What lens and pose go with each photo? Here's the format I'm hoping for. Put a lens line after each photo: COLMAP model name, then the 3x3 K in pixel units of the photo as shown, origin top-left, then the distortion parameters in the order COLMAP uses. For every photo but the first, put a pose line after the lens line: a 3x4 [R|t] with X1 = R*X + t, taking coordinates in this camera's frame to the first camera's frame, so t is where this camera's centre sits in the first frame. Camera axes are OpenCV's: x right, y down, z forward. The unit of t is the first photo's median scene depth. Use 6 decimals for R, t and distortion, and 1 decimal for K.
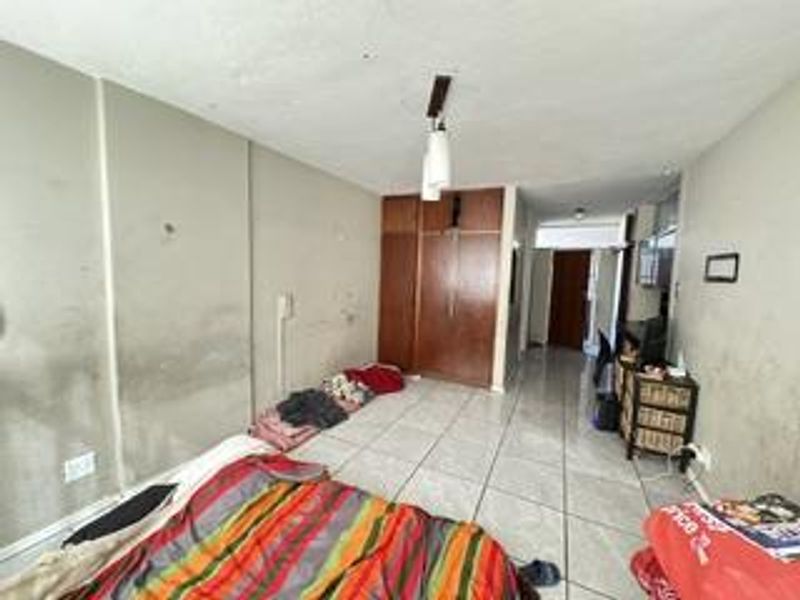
lens RADIAL K [[322.7, 0, 400.0], [0, 322.7, 300.0], [0, 0, 1]] dist [0.017916, 0.000145]
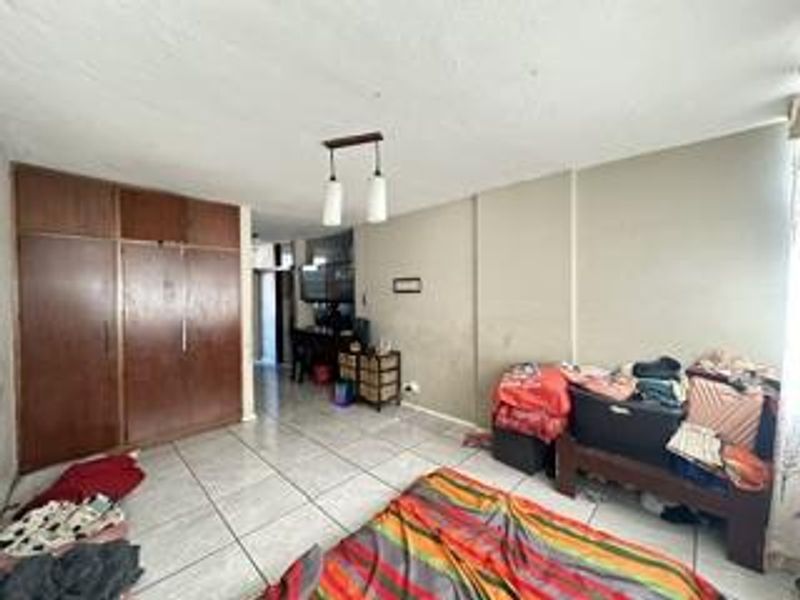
lens RADIAL K [[322.7, 0, 400.0], [0, 322.7, 300.0], [0, 0, 1]] dist [0.017916, 0.000145]
pose [[0.307271, -0.059824, 0.949740, -0.573323], [0.113834, 0.993166, 0.025730, -0.046921], [-0.944789, 0.100207, 0.311981, 0.329347]]
